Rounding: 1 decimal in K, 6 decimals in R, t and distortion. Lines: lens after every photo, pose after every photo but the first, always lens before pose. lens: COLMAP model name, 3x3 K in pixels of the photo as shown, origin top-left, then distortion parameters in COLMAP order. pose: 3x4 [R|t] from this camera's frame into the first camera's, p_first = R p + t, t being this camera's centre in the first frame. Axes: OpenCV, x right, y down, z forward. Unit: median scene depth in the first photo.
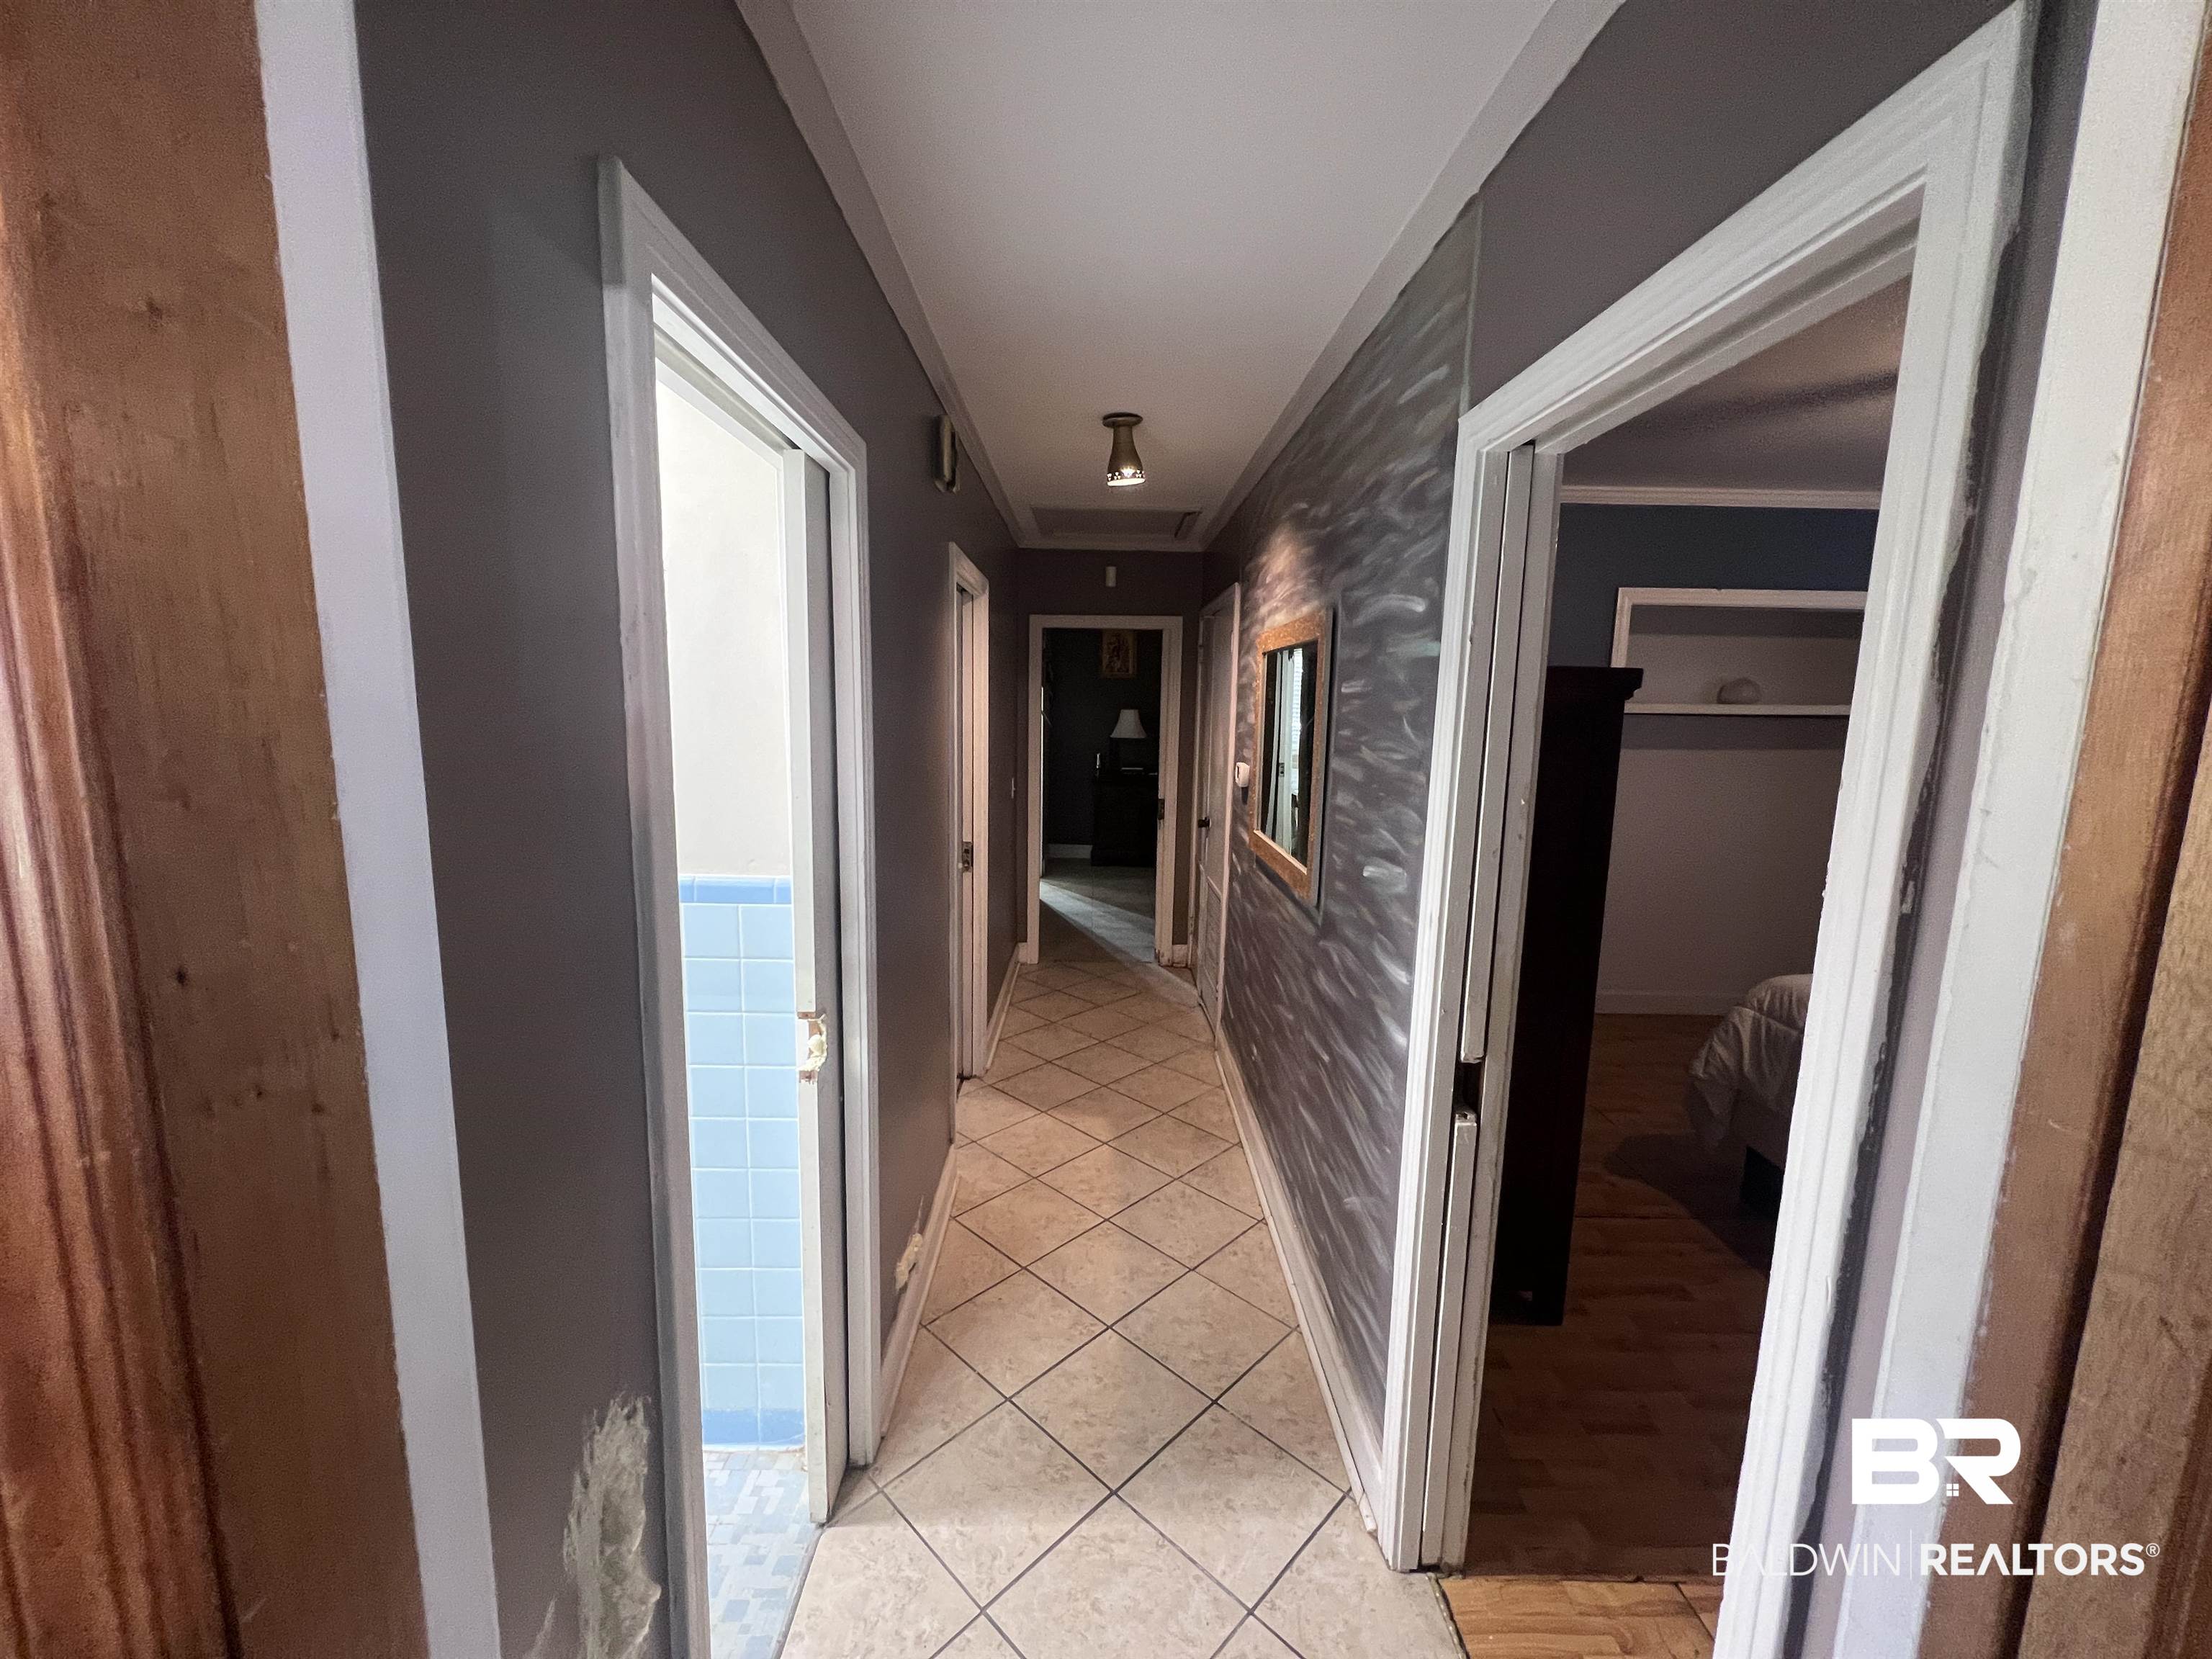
lens RADIAL K [[881.3, 0, 1095.9], [0, 881.3, 824.7], [0, 0, 1]] dist [-0.009833, 0.001935]
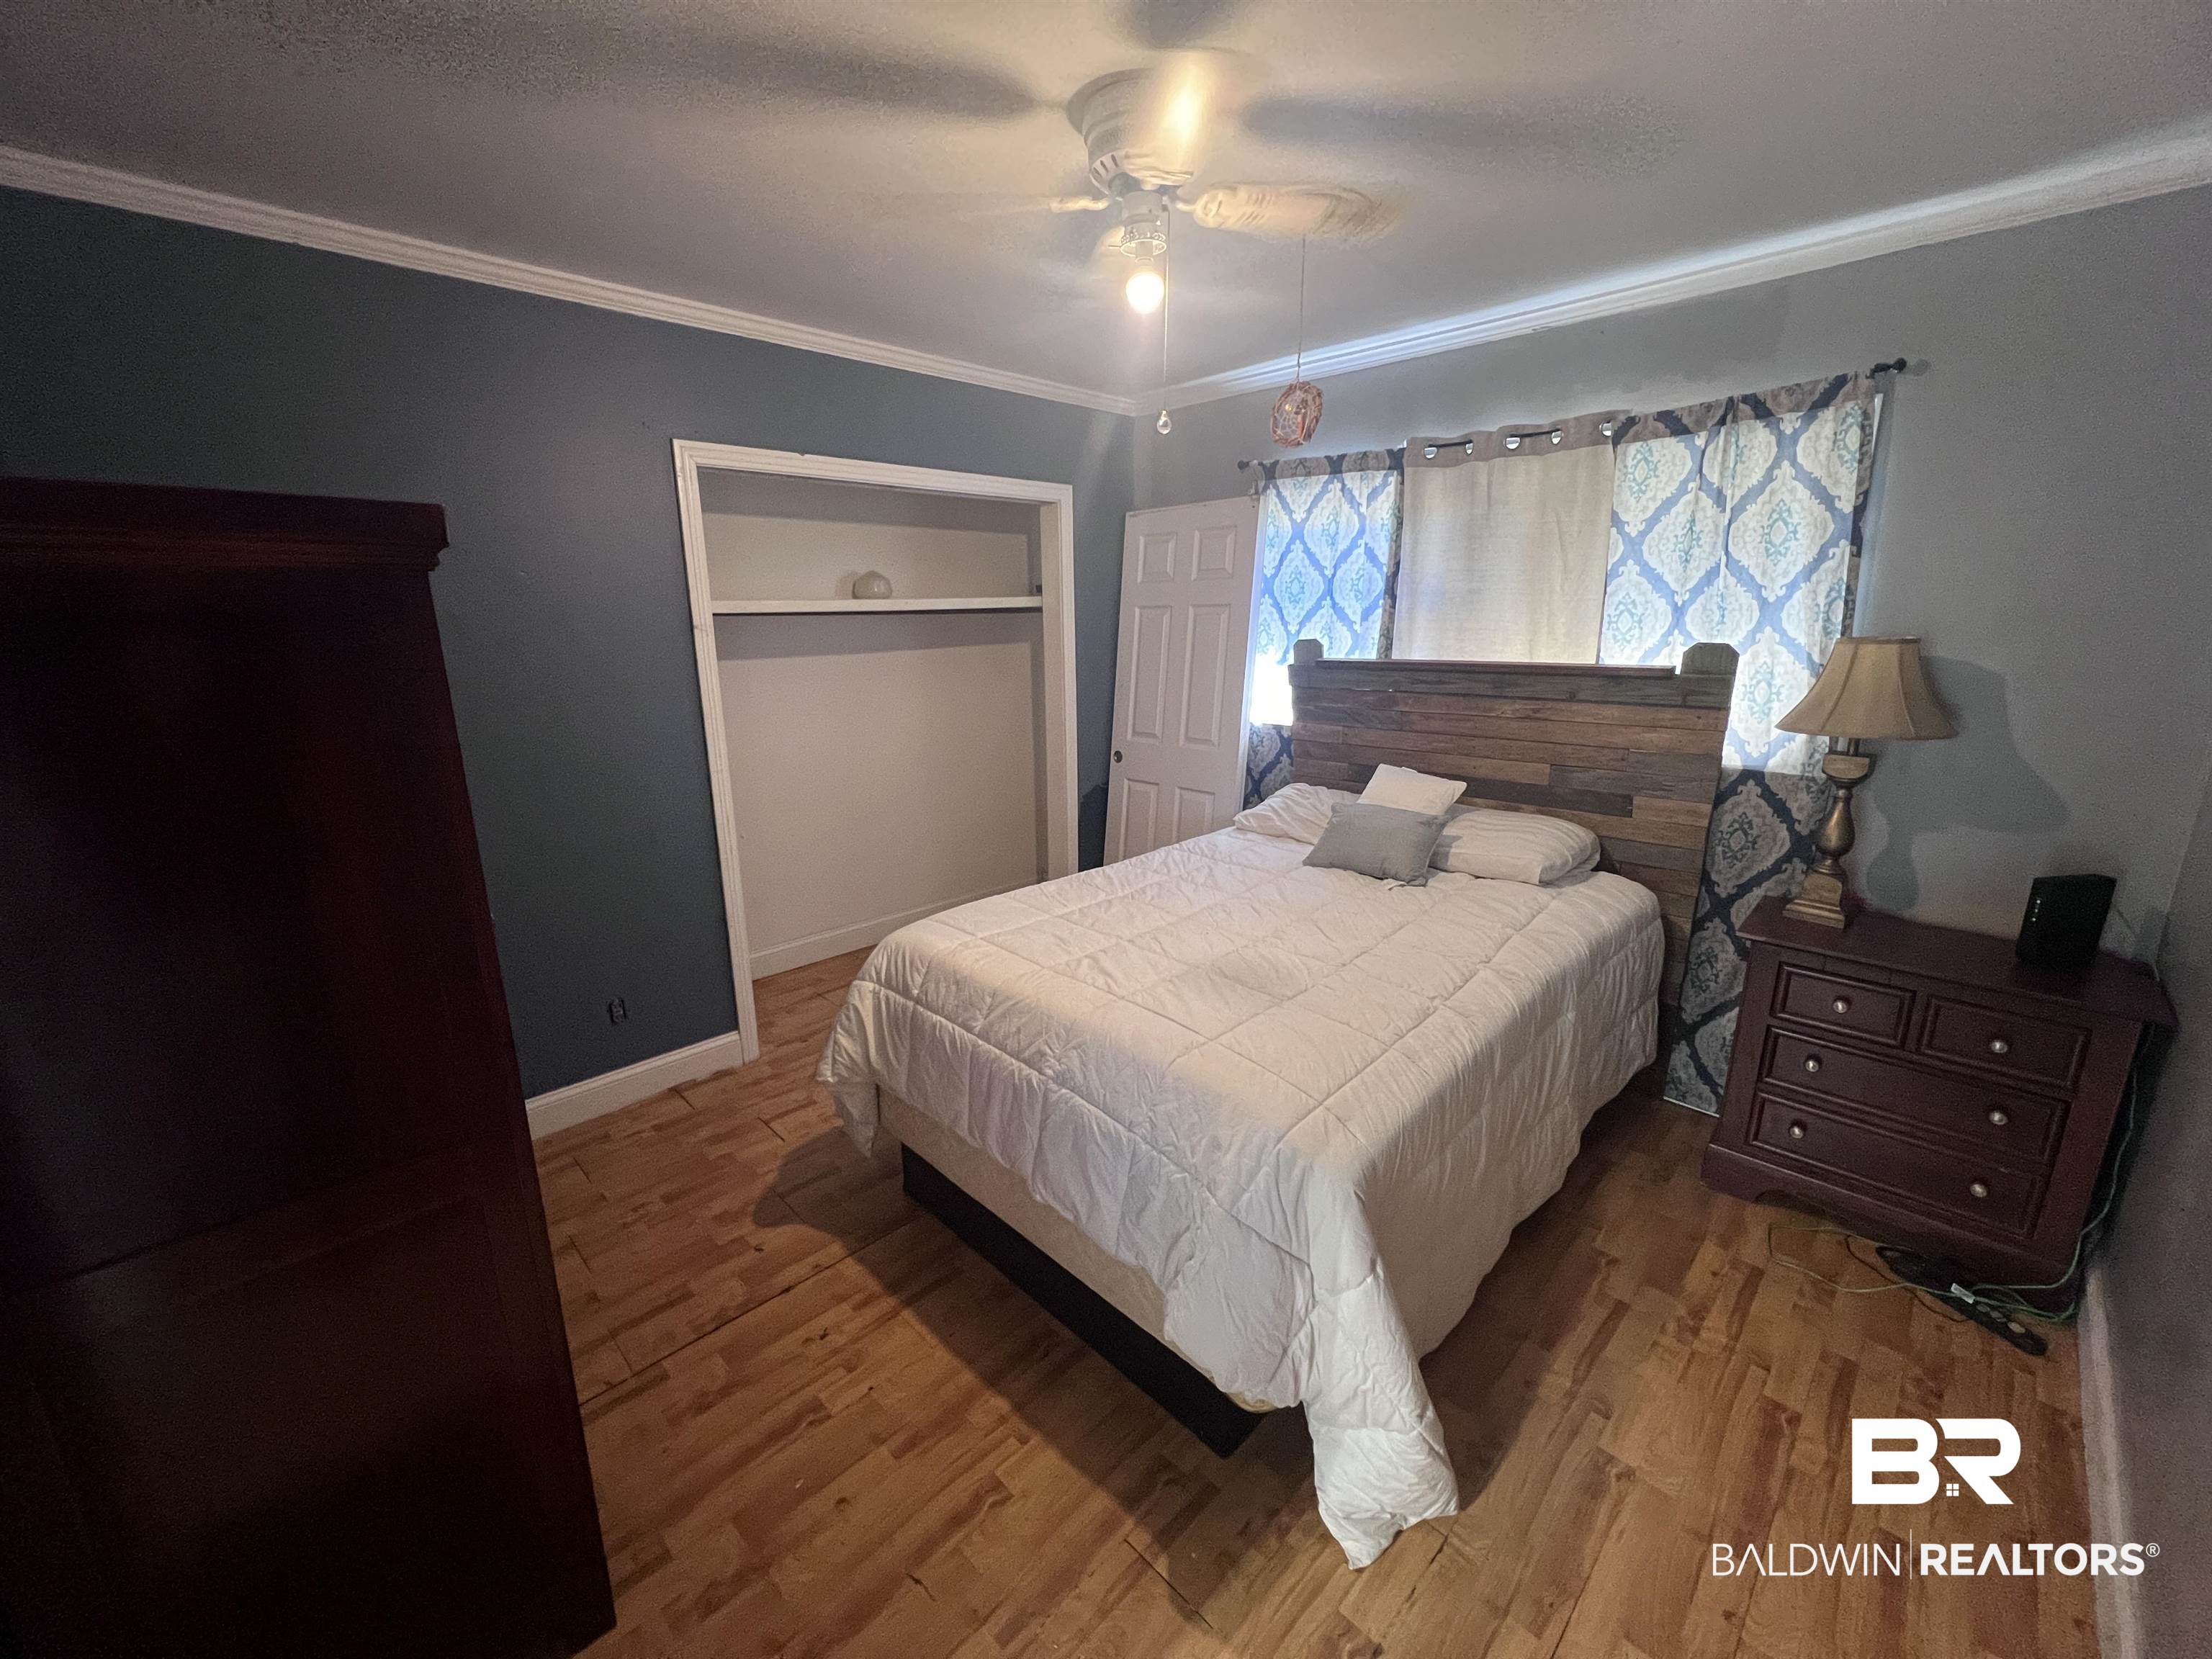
lens RADIAL K [[881.3, 0, 1103.6], [0, 881.3, 831.1], [0, 0, 1]] dist [-0.009833, 0.001935]
pose [[0.711298, -0.193968, 0.675597, 0.377567], [0.122055, 0.980652, 0.153047, -0.021379], [-0.692212, -0.026402, 0.721211, 0.272511]]
